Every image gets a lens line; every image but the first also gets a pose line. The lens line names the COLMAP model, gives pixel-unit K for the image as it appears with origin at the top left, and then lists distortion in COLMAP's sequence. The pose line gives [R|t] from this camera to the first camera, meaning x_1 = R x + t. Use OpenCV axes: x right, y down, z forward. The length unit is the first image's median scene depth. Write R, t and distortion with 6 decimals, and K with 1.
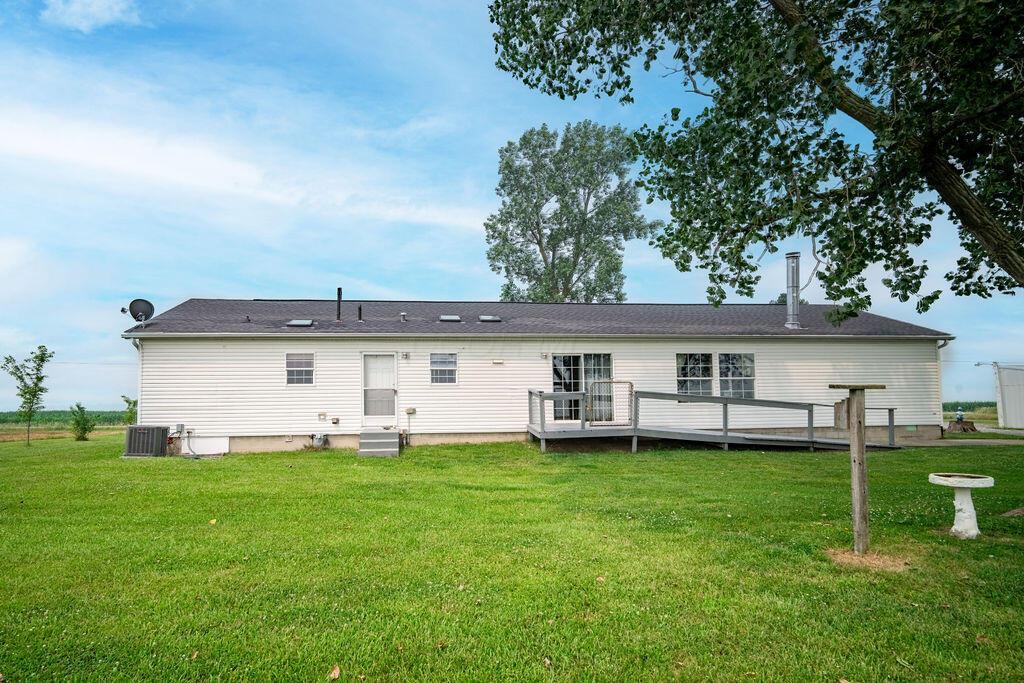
lens RADIAL K [[545.8, 0, 511.8], [0, 545.8, 381.6], [0, 0, 1]] dist [-0.000218, -0.000297]
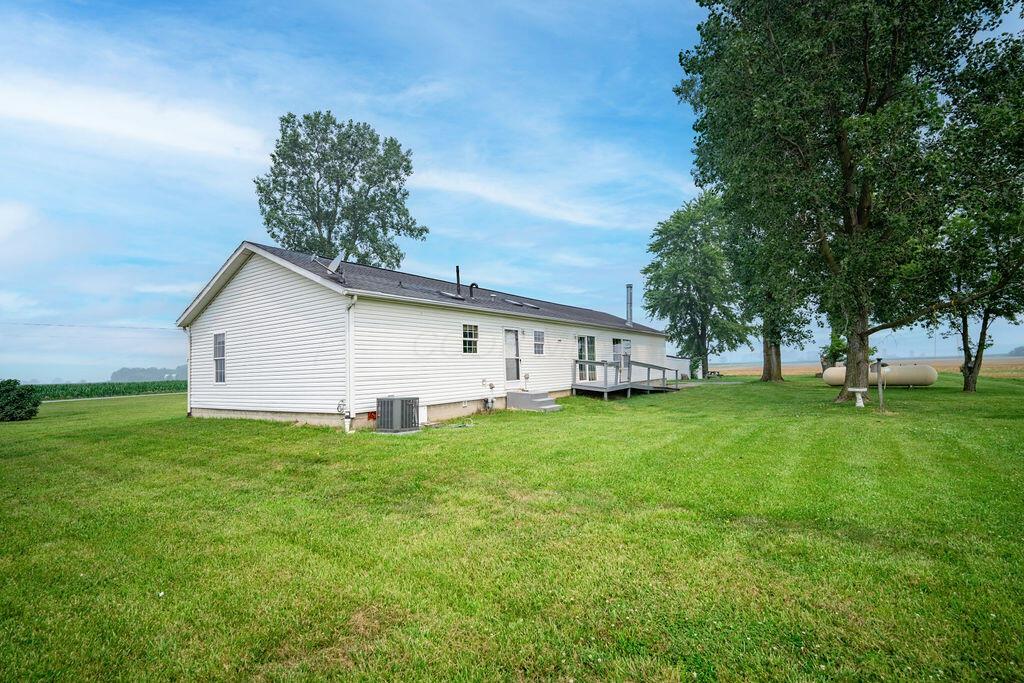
lens RADIAL K [[485.7, 0, 513.7], [0, 485.7, 341.3], [0, 0, 1]] dist [0.001389, 0.000104]
pose [[0.650574, 0.033241, 0.758715, -1.062625], [-0.009876, 0.999327, -0.035315, 0.013916], [-0.759379, 0.015482, 0.650465, 0.303052]]
